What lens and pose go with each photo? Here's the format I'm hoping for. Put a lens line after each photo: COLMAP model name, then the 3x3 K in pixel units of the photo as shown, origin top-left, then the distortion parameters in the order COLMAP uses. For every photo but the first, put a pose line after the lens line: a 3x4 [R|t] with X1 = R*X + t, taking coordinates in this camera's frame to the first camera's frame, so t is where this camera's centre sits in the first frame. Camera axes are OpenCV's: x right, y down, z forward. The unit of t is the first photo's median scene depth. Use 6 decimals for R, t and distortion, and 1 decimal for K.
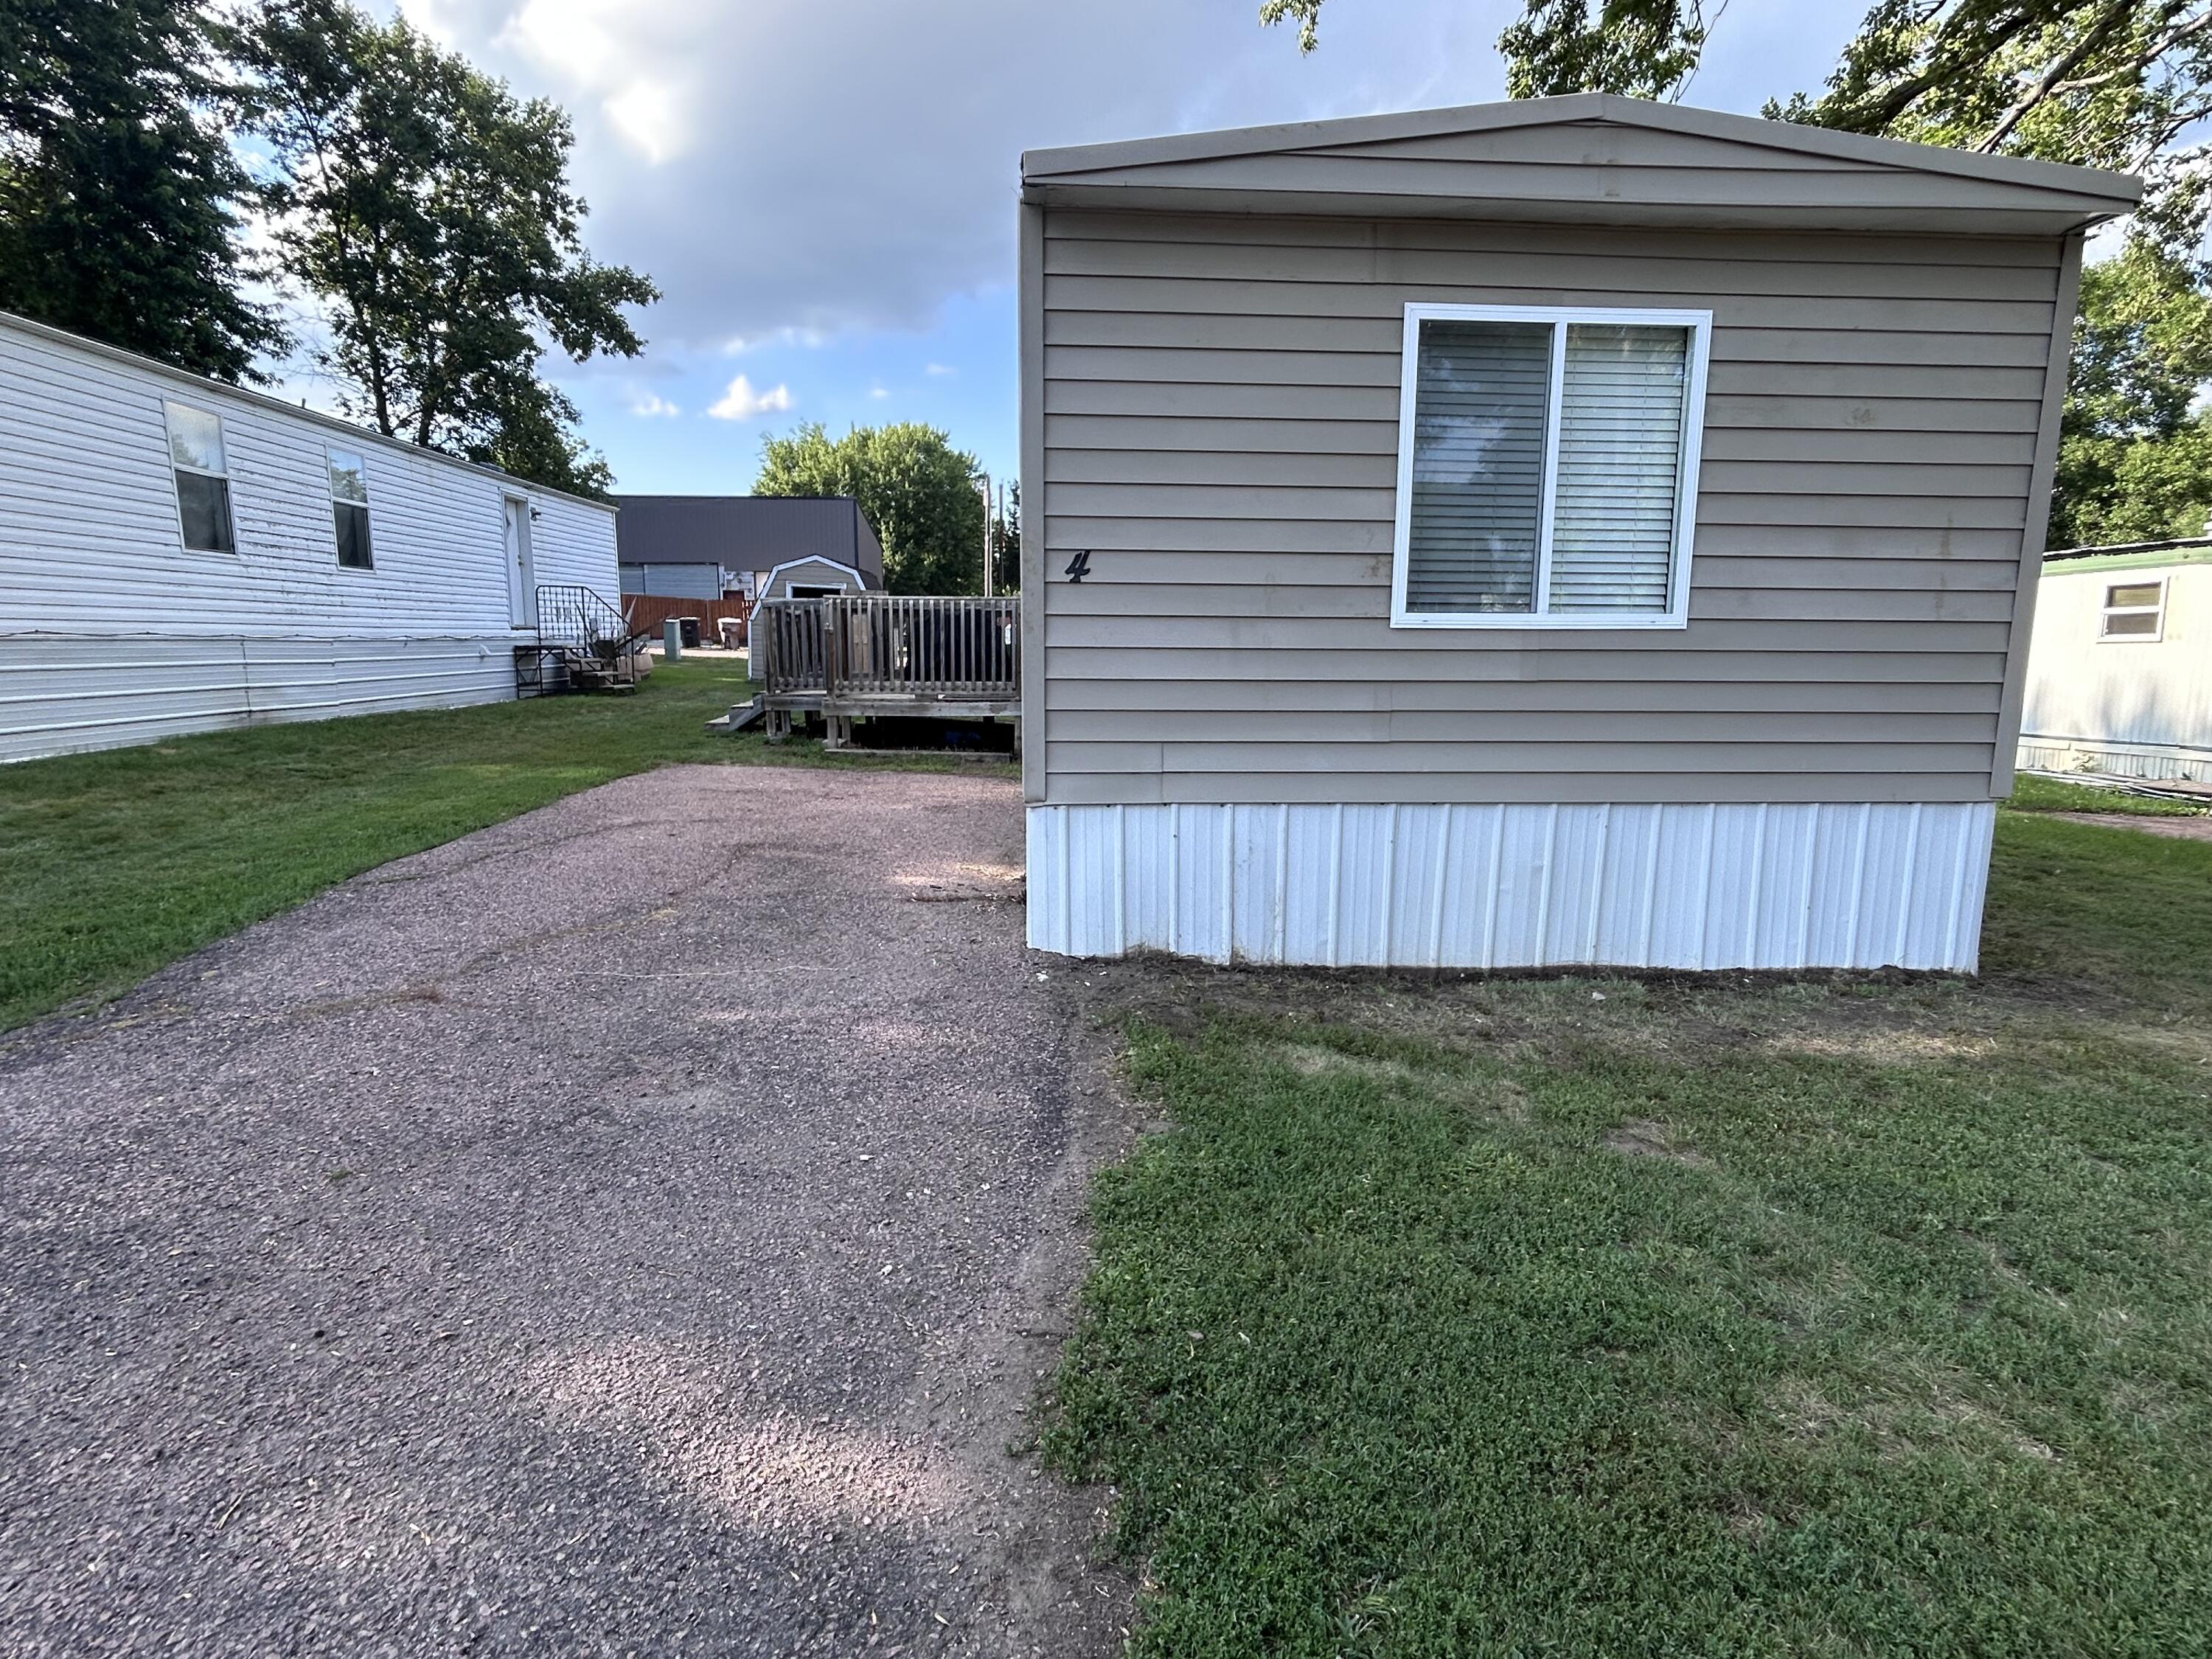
lens RADIAL K [[1172.4, 0, 1112.4], [0, 1172.4, 833.0], [0, 0, 1]] dist [-0.002882, 0.005209]
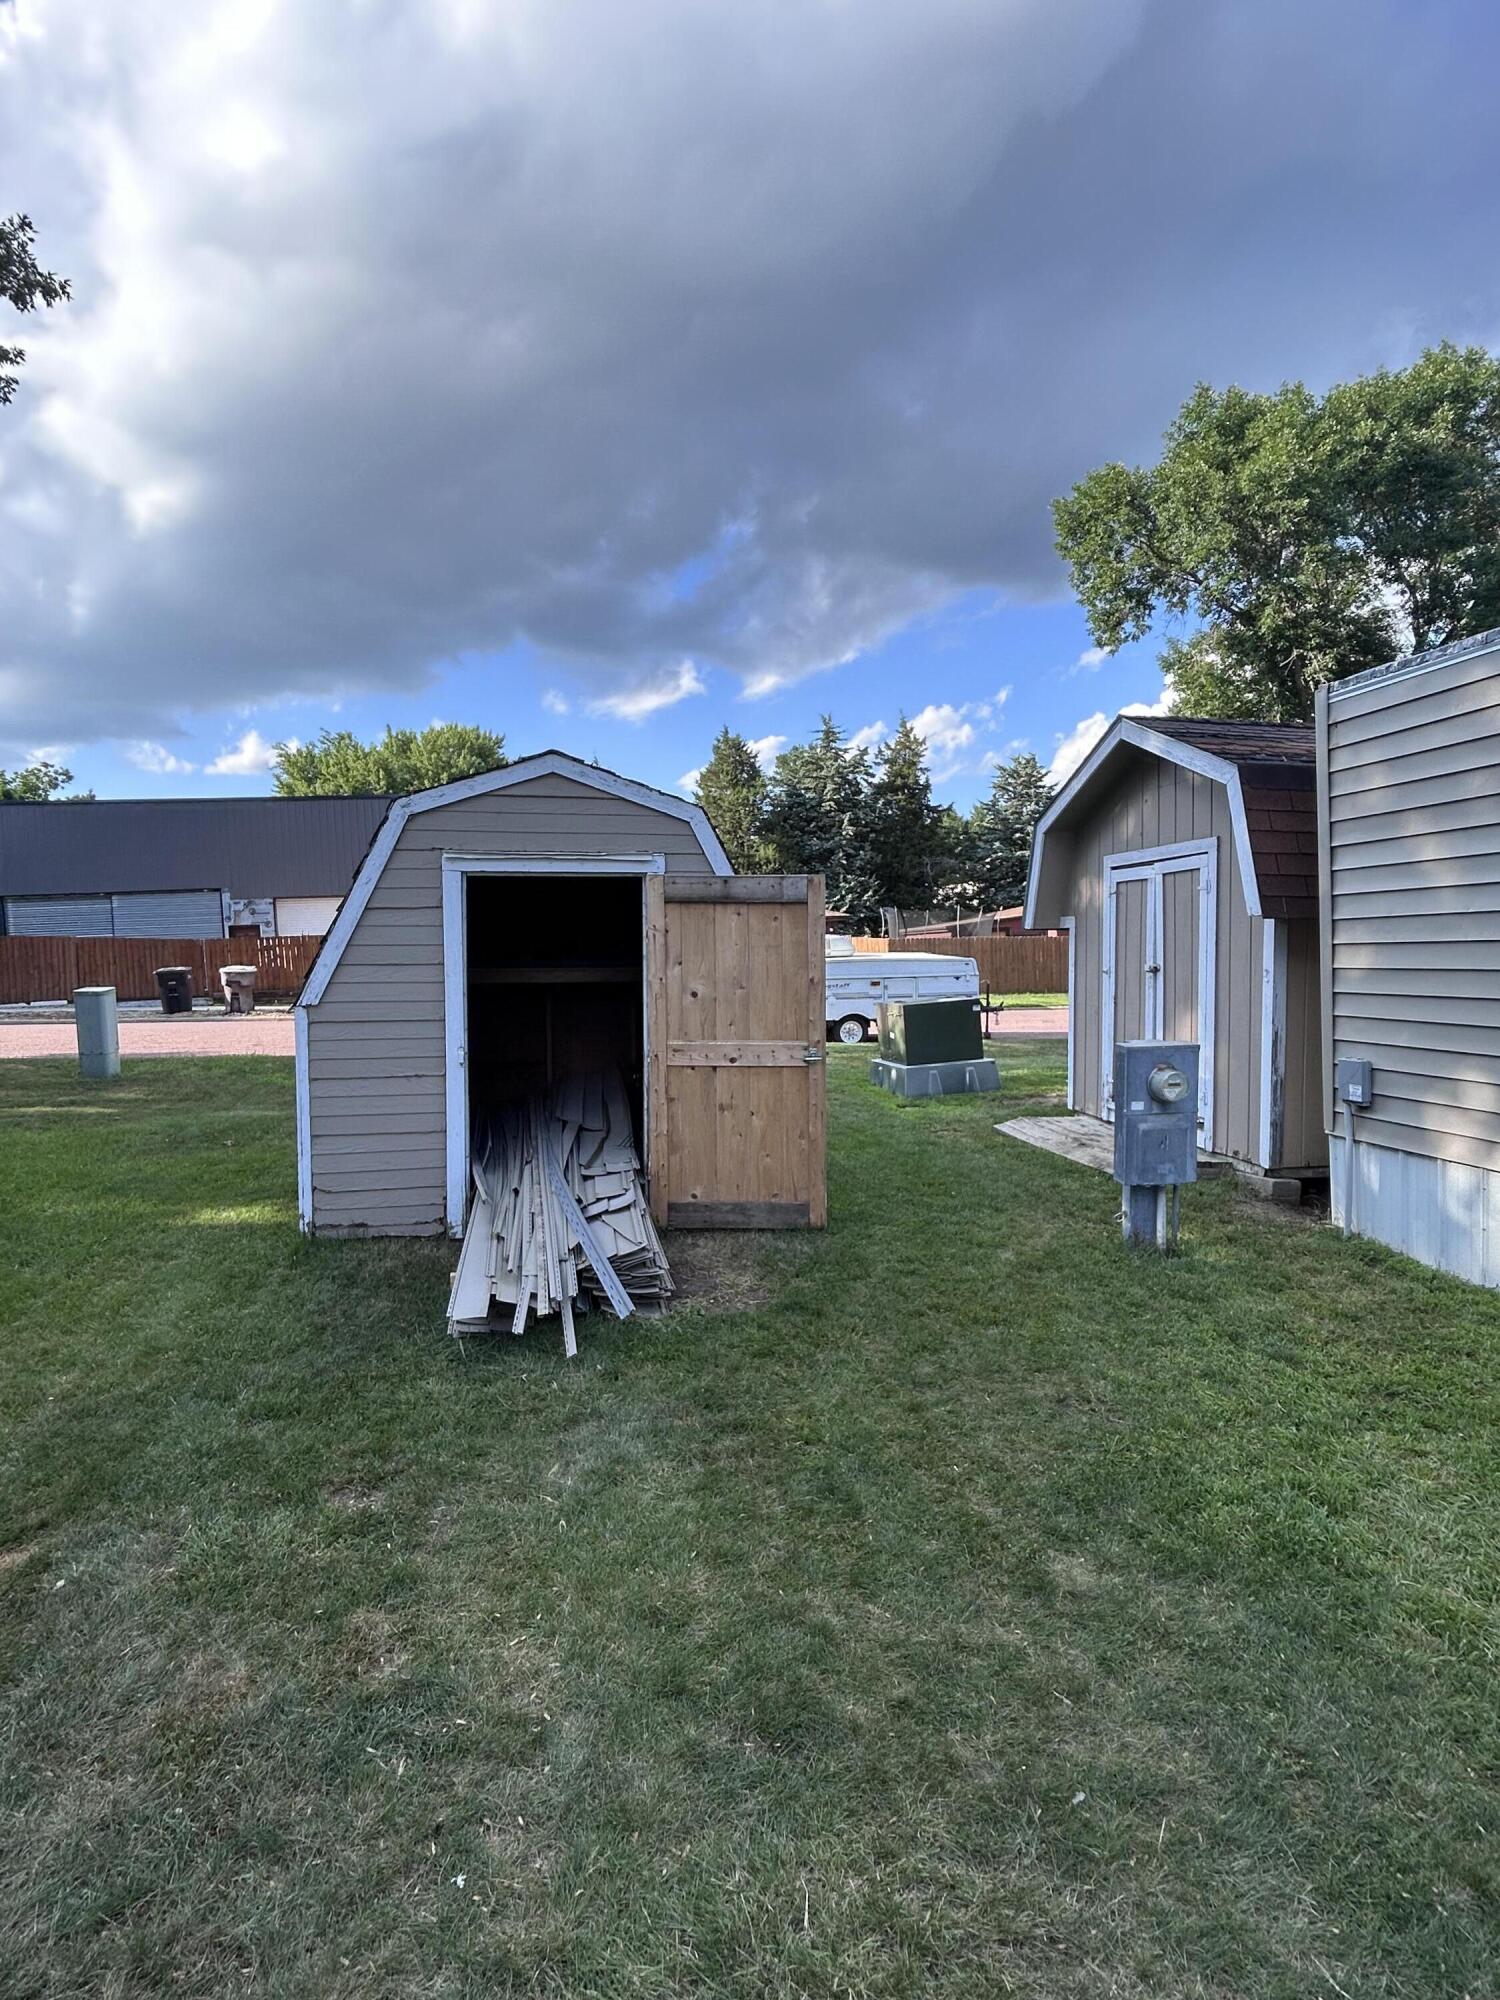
lens RADIAL K [[1060.0, 0, 752.5], [0, 1060.0, 999.3], [0, 0, 1]] dist [-0.002882, 0.005209]
pose [[0.989307, -0.056372, 0.134516, -1.065472], [0.072172, 0.990667, -0.115632, -0.654709], [-0.126742, 0.124103, 0.984142, 3.328150]]
